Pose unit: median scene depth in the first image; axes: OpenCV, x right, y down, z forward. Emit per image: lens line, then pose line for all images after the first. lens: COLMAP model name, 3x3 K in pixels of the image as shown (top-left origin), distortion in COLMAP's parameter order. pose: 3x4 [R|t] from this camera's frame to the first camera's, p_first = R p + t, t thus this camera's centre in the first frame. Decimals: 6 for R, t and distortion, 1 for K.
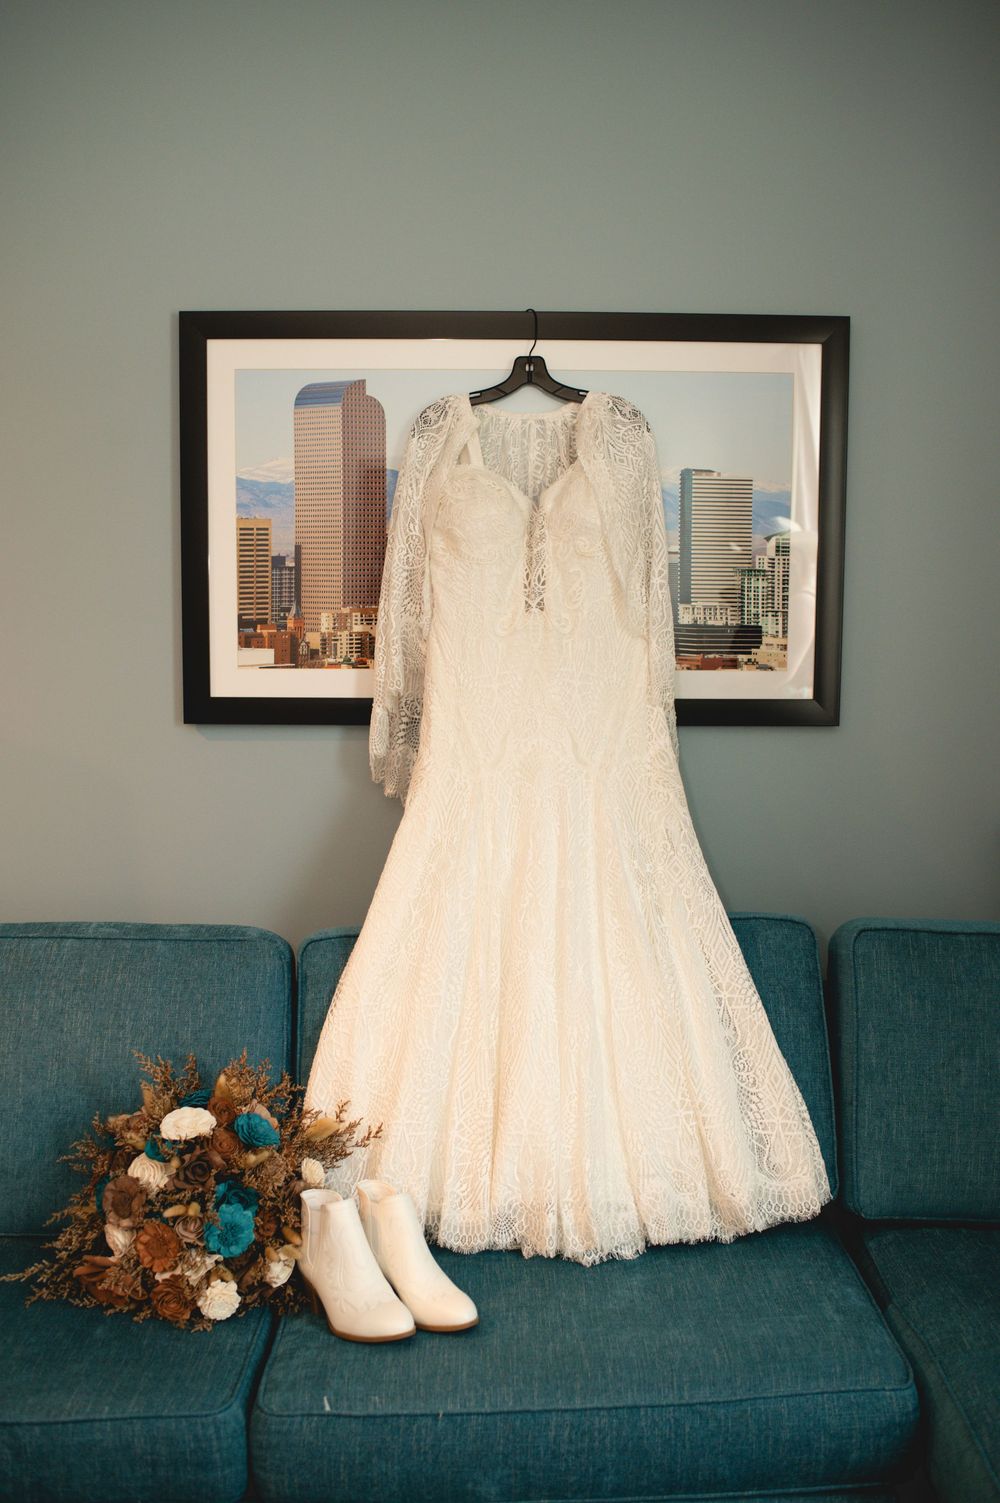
lens RADIAL K [[1520.2, 0, 500.0], [0, 1520.2, 751.5], [0, 0, 1]] dist [-0.102139, 0.107216]
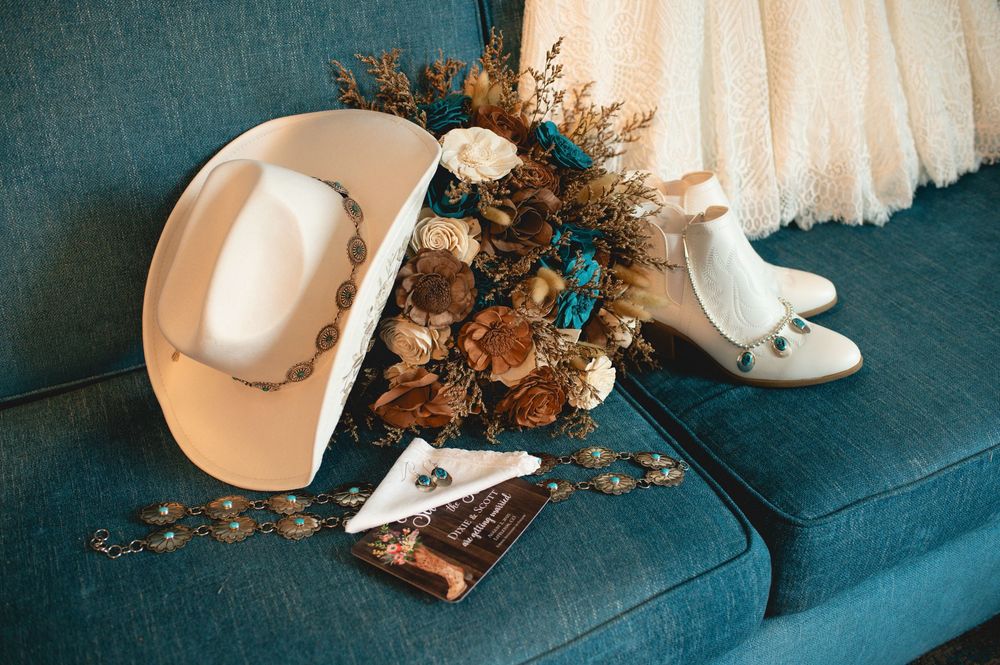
lens RADIAL K [[1011.4, 0, 500.0], [0, 1011.4, 332.5], [0, 0, 1]] dist [-0.102139, 0.107216]
pose [[0.891436, -0.252546, 0.376247, -0.368611], [0.042673, 0.873395, 0.485140, 0.102436], [-0.451132, -0.416416, 0.789352, 0.602385]]
